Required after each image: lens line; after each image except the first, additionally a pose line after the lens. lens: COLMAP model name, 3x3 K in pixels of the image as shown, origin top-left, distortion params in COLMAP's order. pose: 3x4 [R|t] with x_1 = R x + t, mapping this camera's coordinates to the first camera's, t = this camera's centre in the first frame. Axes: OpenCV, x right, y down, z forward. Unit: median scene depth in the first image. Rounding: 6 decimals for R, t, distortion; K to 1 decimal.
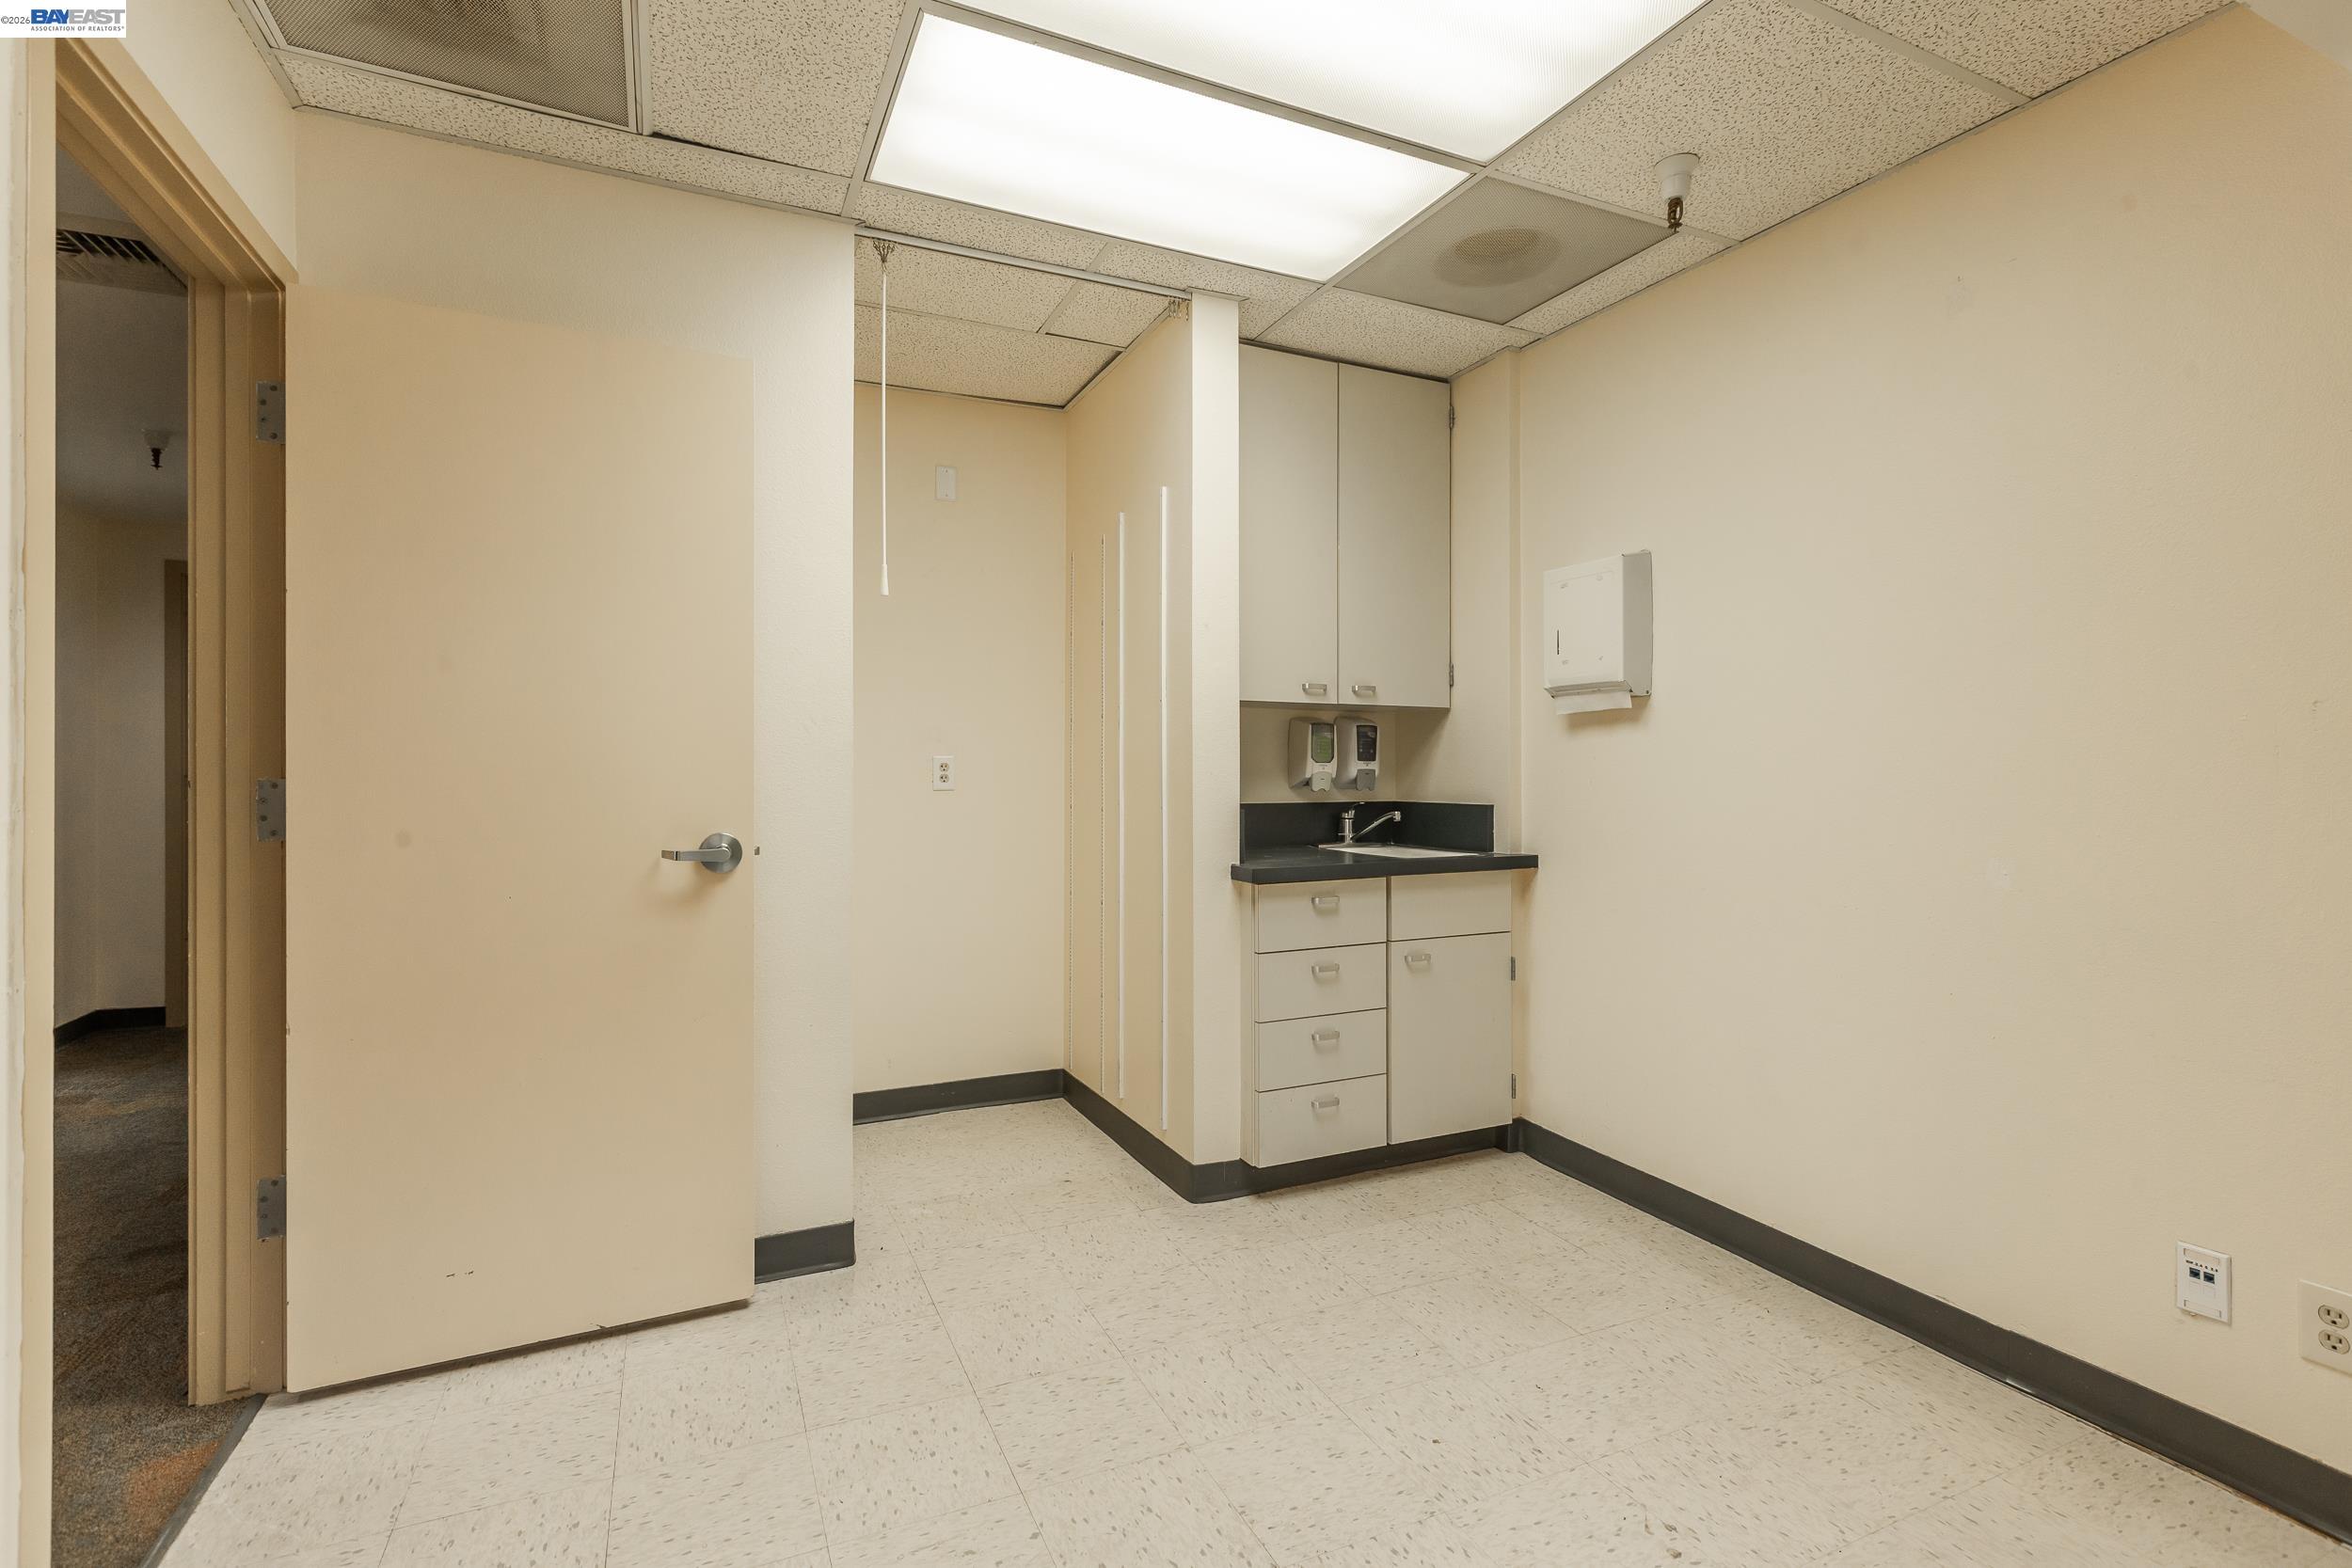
lens RADIAL K [[1075.4, 0, 1156.6], [0, 1075.4, 777.7], [0, 0, 1]] dist [-0.000854, 0.002136]
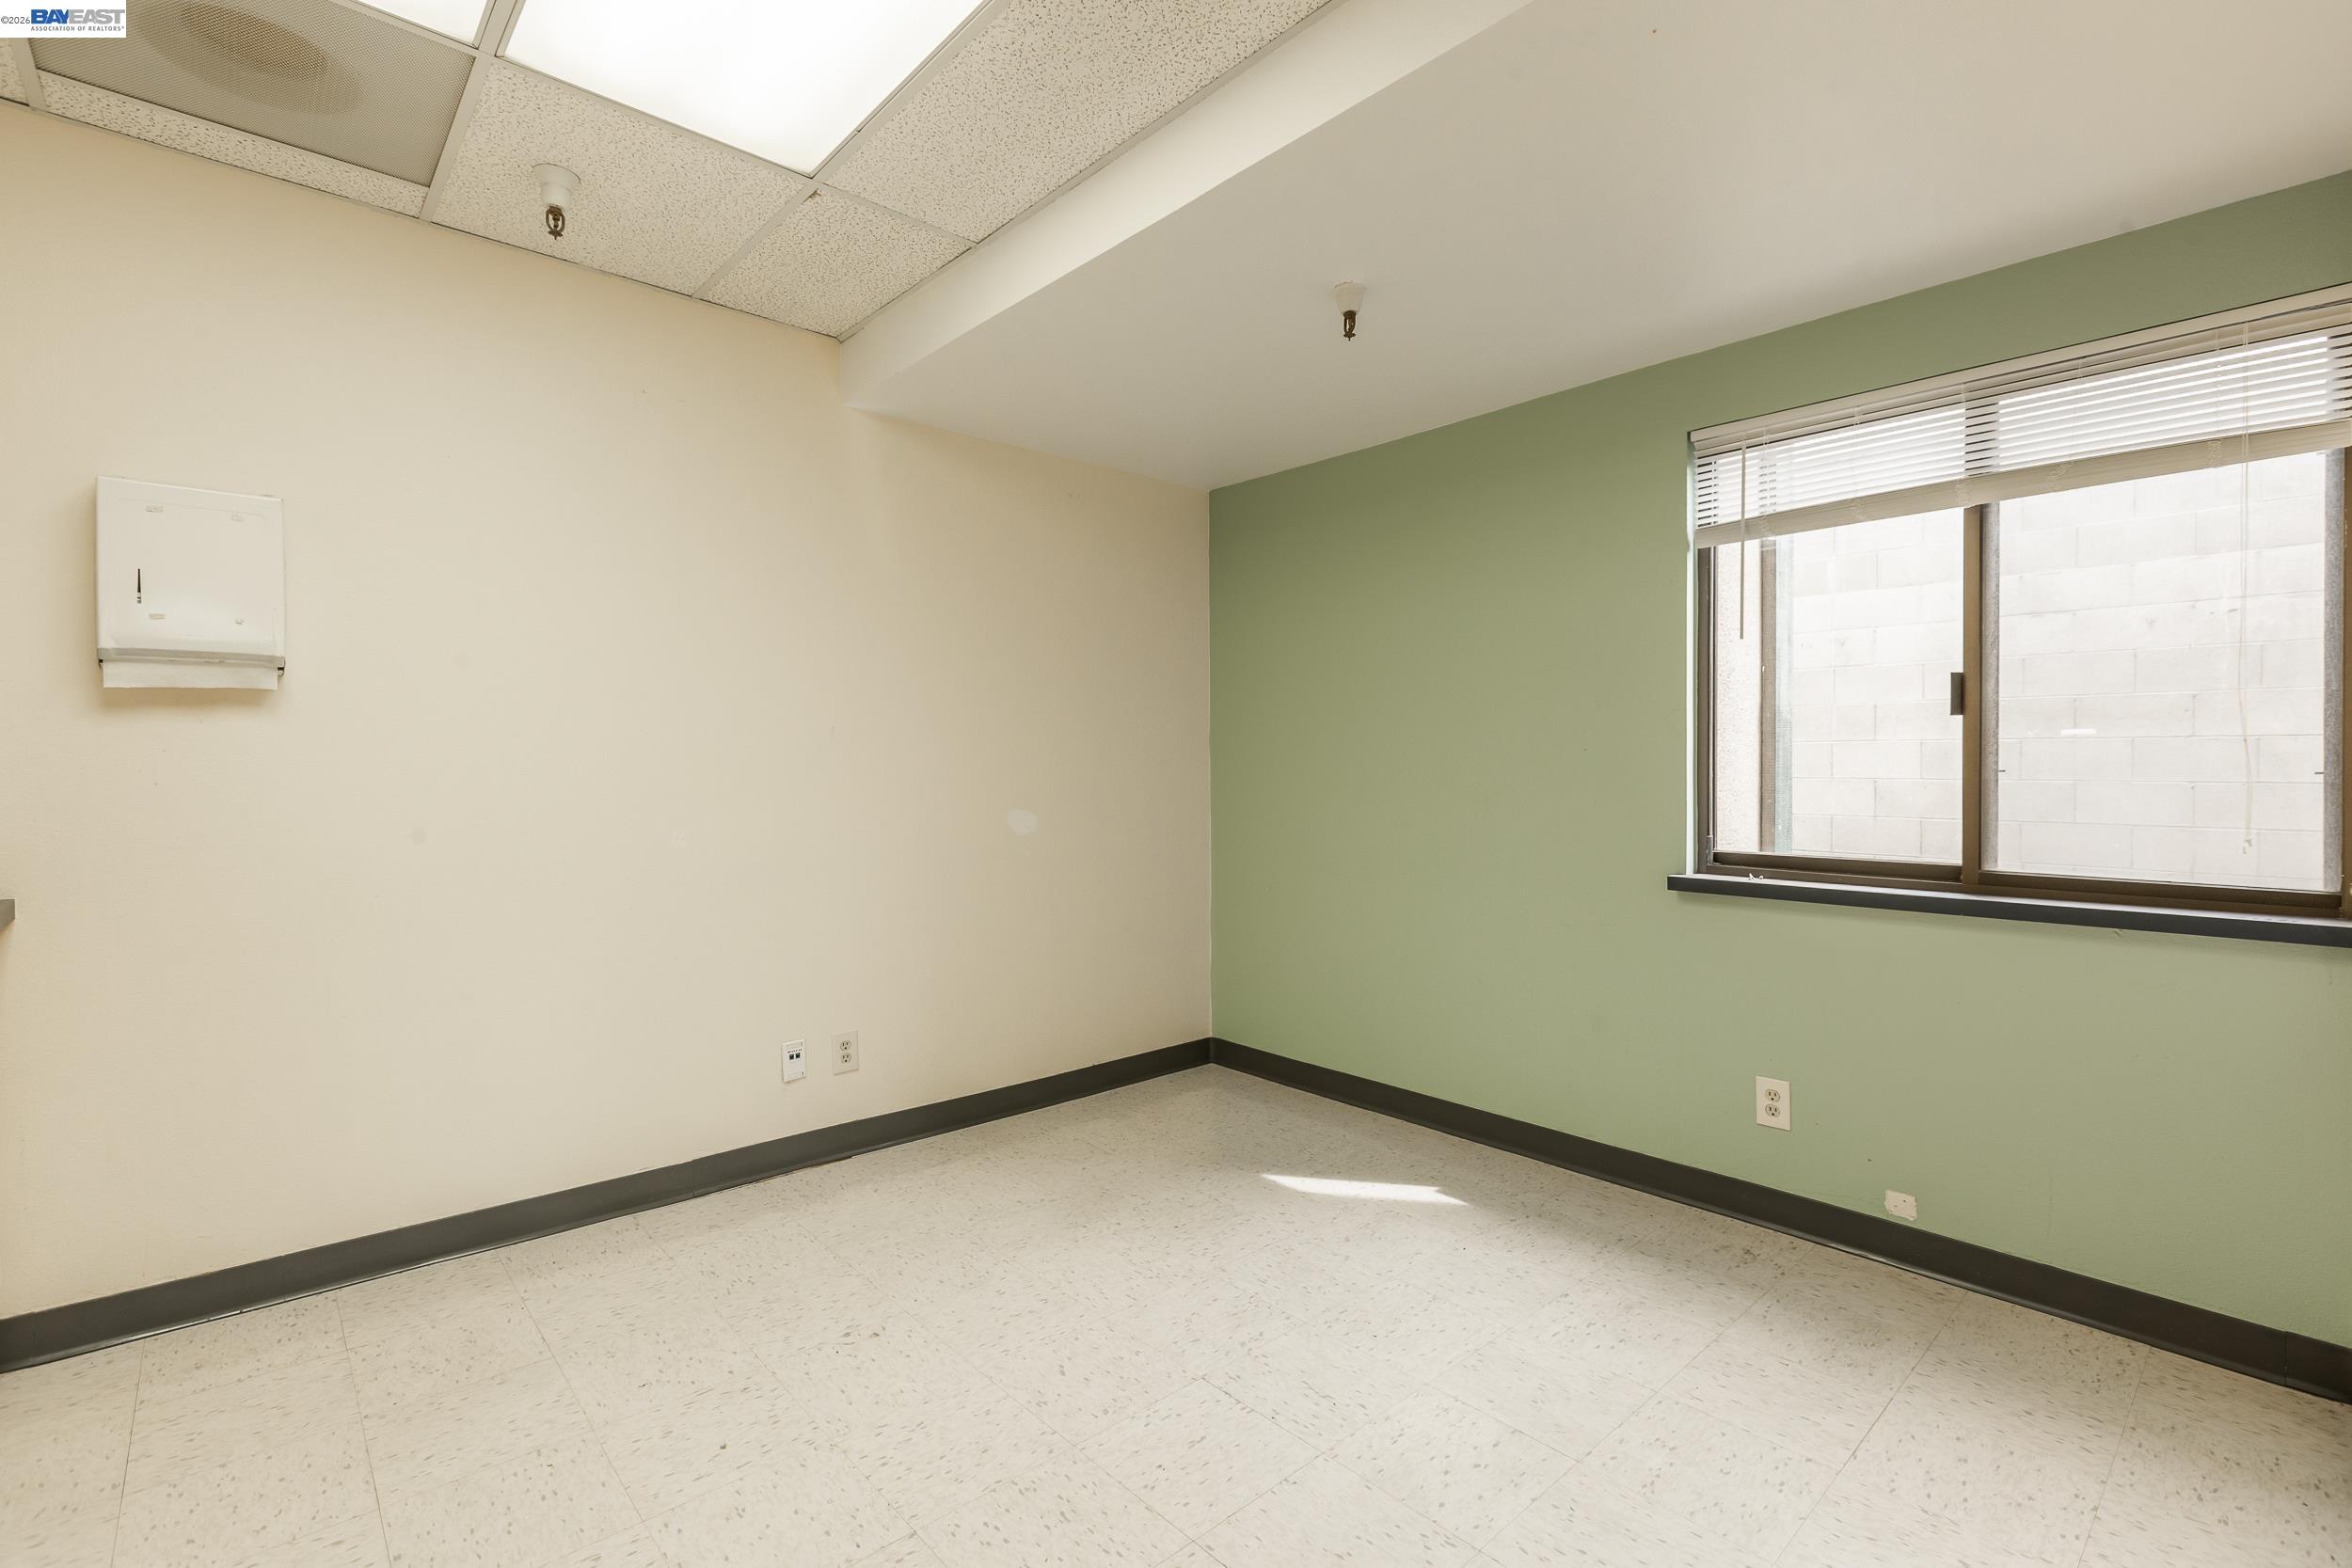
lens RADIAL K [[1075.4, 0, 1156.9], [0, 1075.4, 775.3], [0, 0, 1]] dist [-0.000854, 0.002136]
pose [[-0.309399, -0.013271, 0.950840, -0.690590], [0.007958, 0.999831, 0.016545, -0.011185], [-0.950899, 0.012685, -0.309242, 0.798263]]
